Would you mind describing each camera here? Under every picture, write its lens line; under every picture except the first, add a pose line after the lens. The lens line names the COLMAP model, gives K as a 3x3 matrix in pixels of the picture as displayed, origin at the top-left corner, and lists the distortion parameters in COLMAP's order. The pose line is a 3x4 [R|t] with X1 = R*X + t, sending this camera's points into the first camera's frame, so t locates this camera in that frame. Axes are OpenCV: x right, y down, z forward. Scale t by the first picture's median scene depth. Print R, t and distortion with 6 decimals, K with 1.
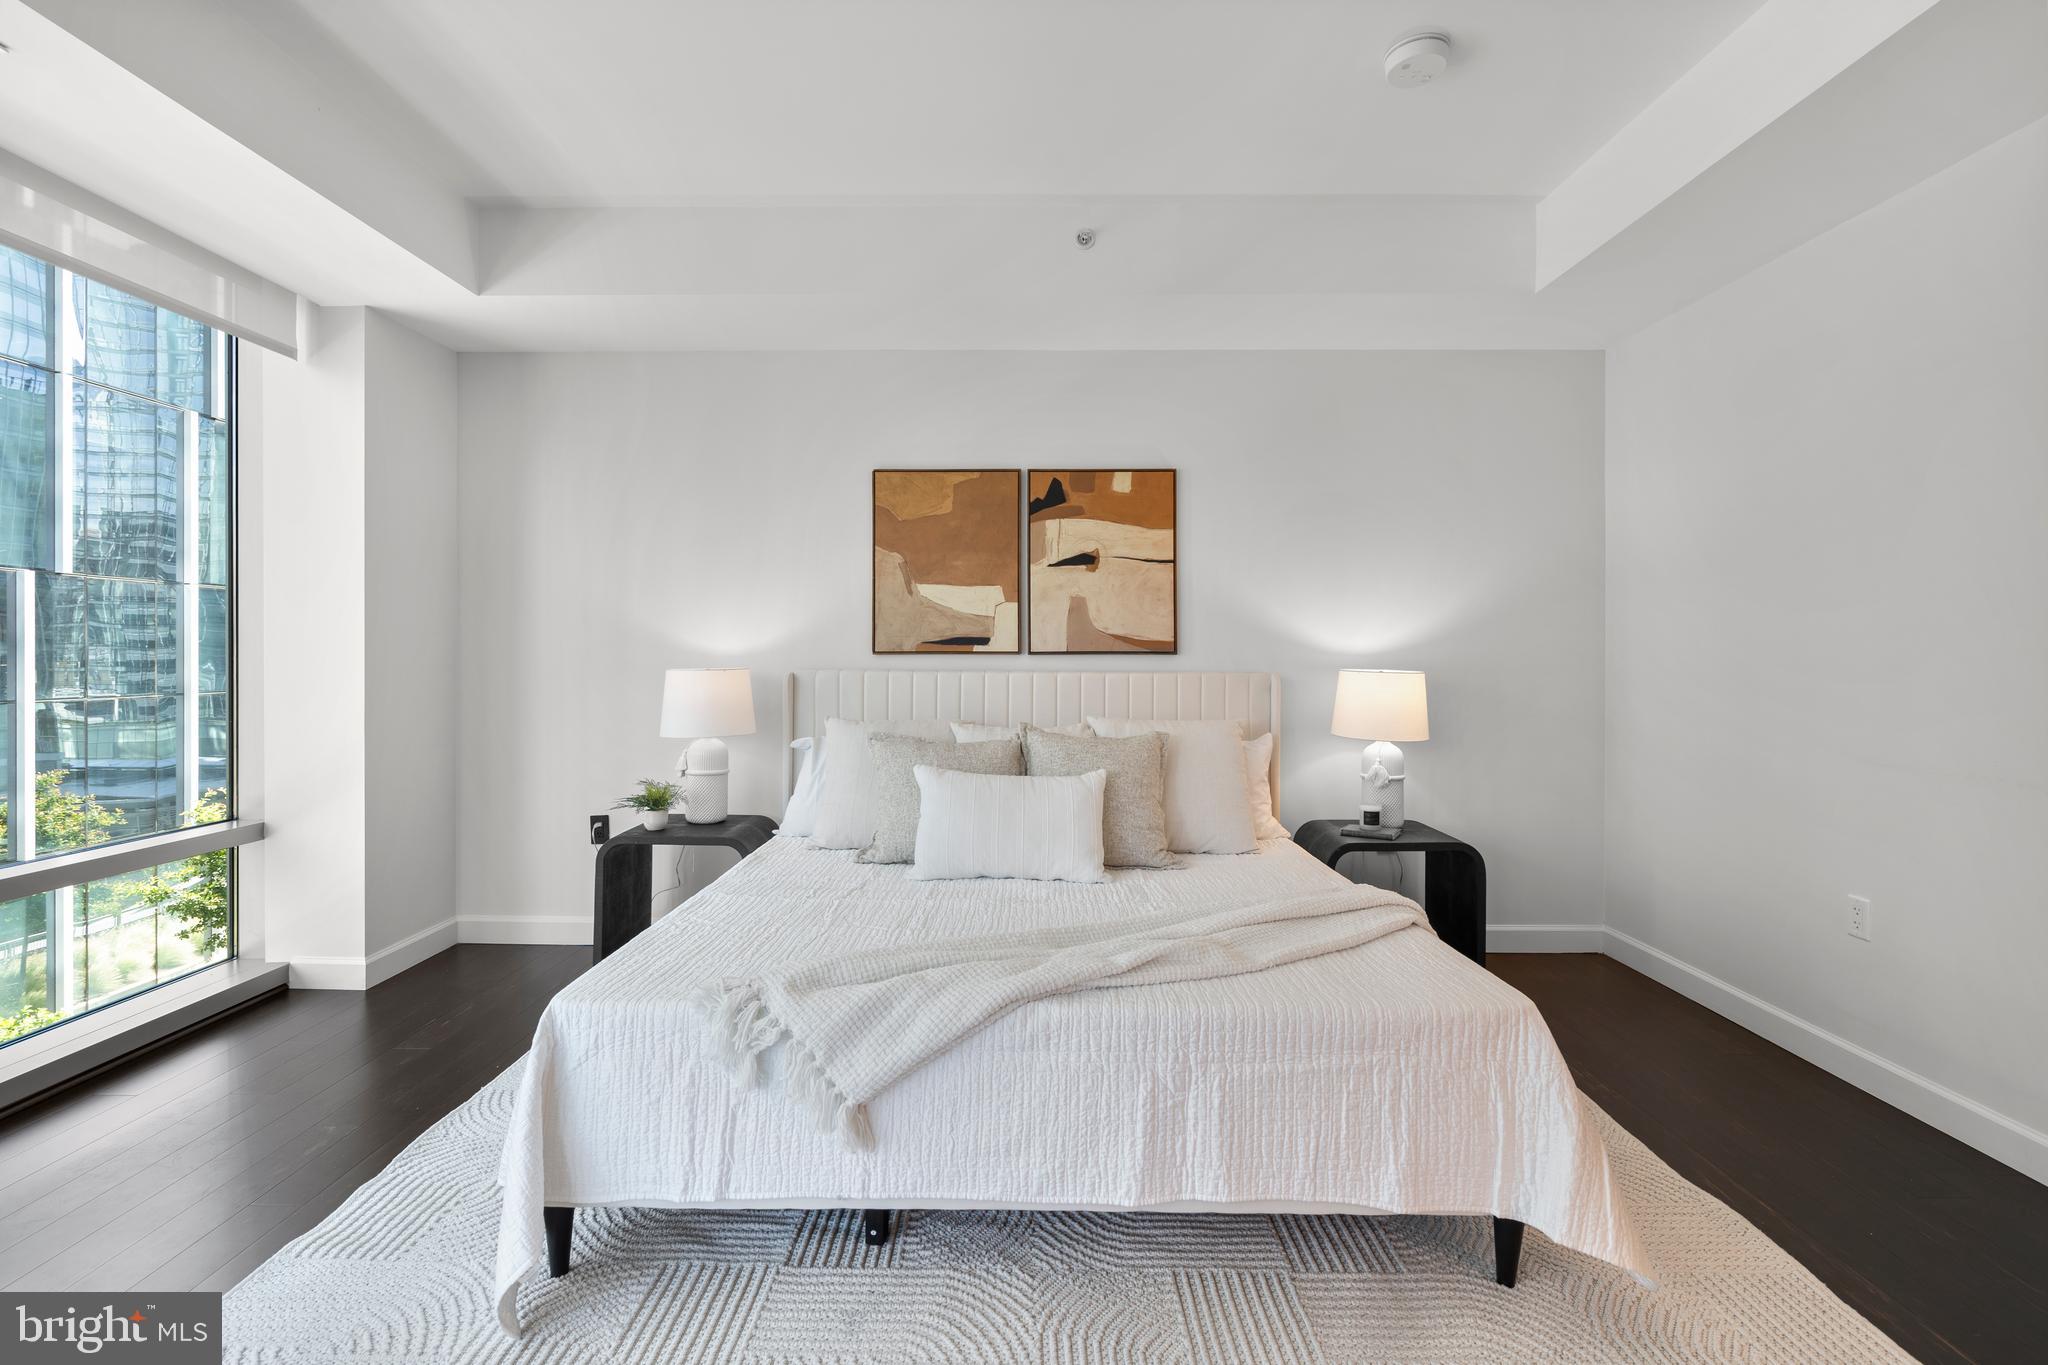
lens RADIAL K [[931.5, 0, 944.1], [0, 931.5, 655.4], [0, 0, 1]] dist [-0.006739, 0.002147]
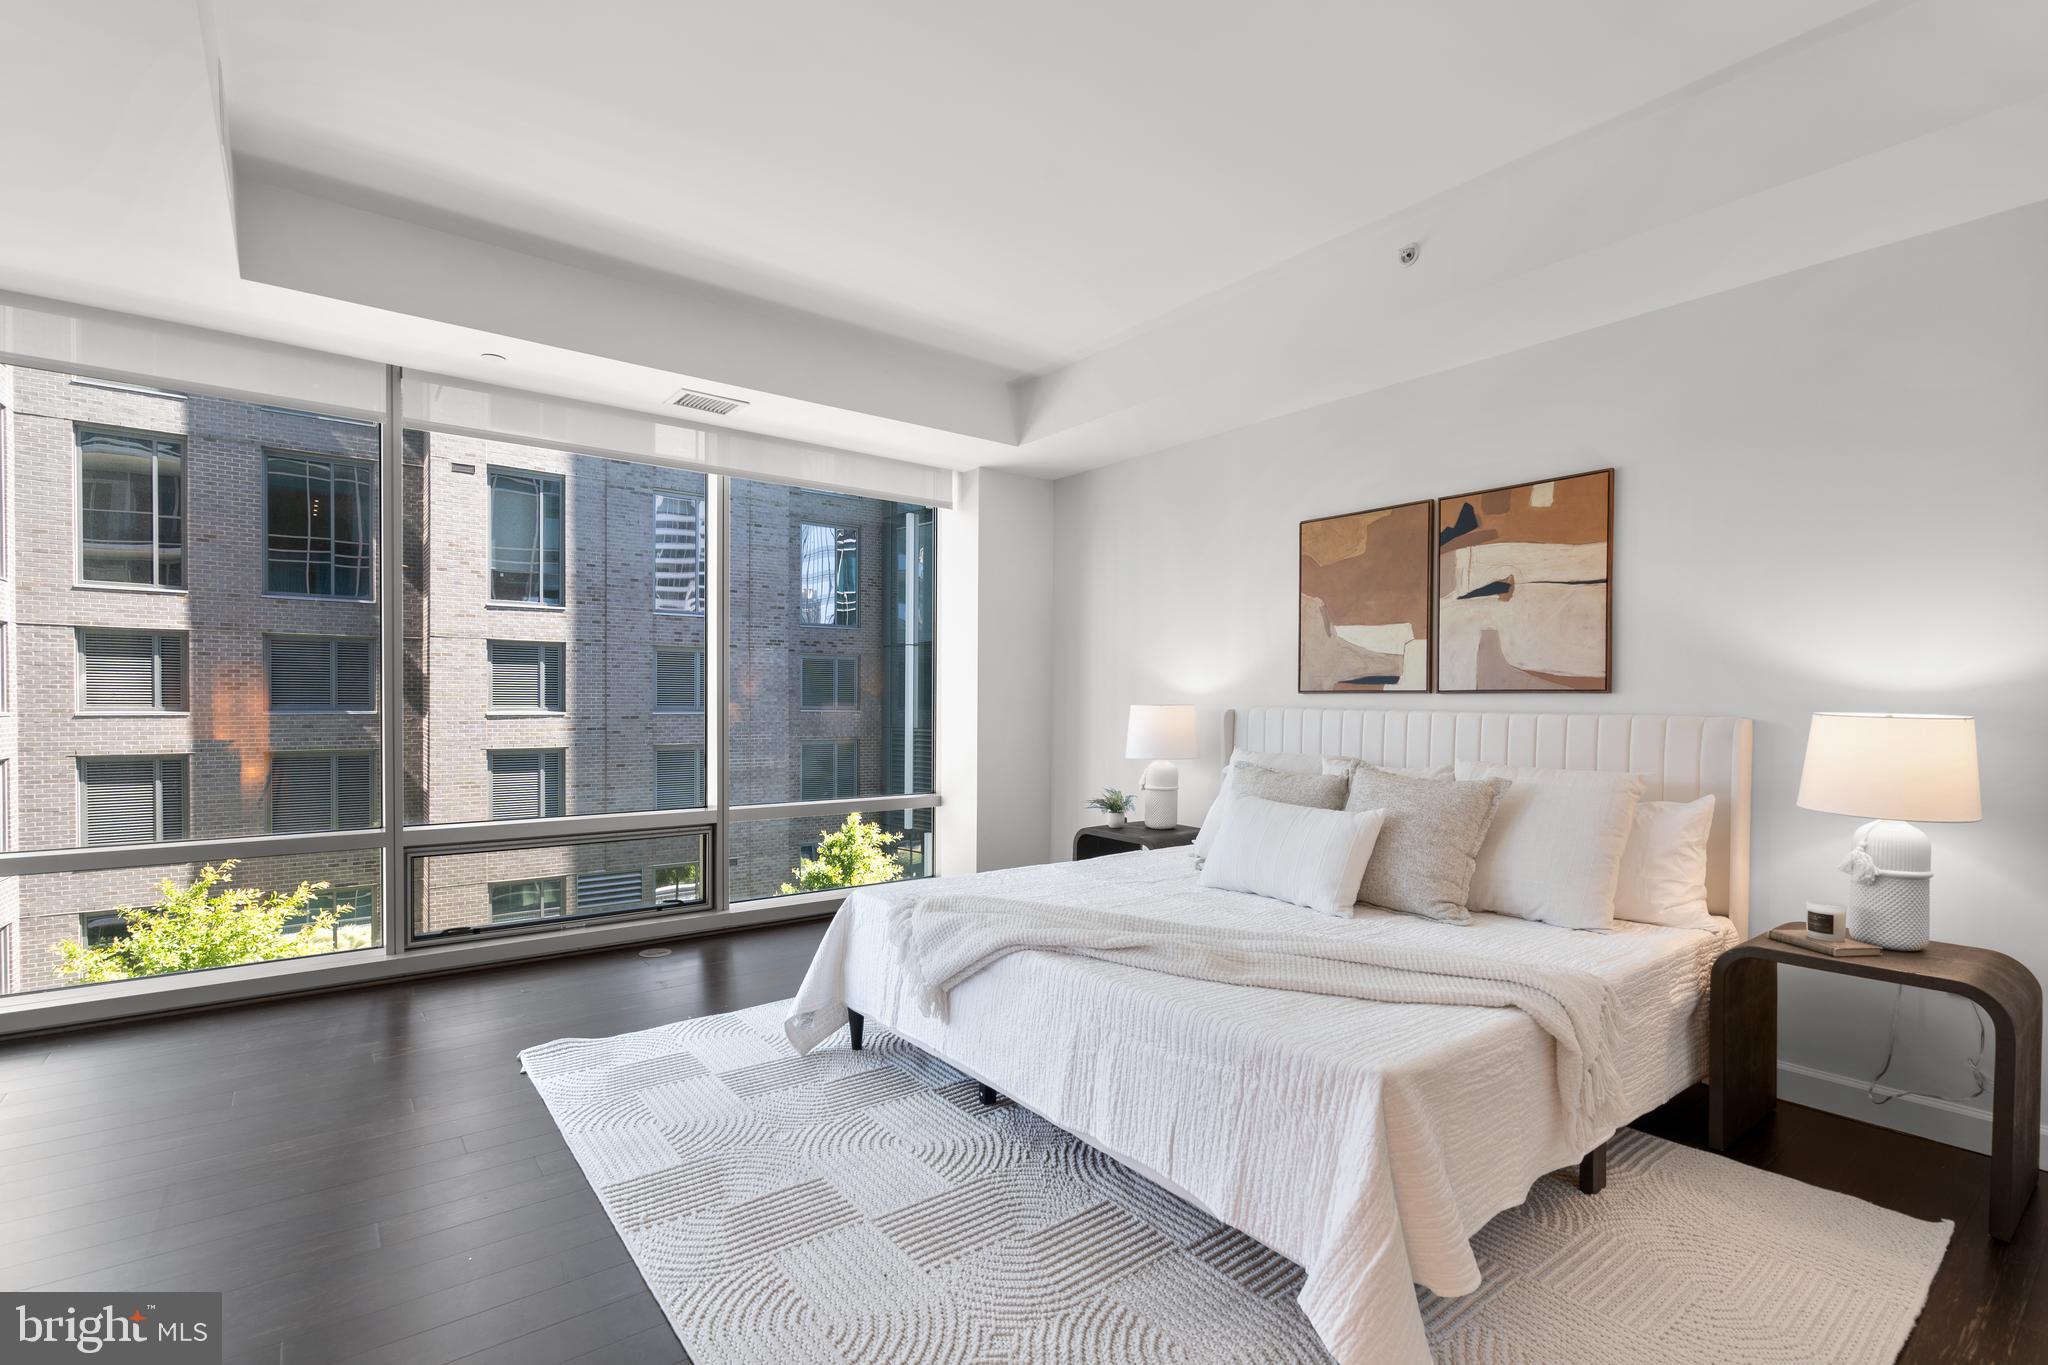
lens RADIAL K [[931.5, 0, 1065.2], [0, 931.5, 713.4], [0, 0, 1]] dist [-0.006739, 0.002147]
pose [[0.644686, 0.013510, -0.764328, 0.573434], [-0.008960, 0.999909, 0.010116, 0.013203], [0.764395, 0.000326, 0.644748, 0.097985]]
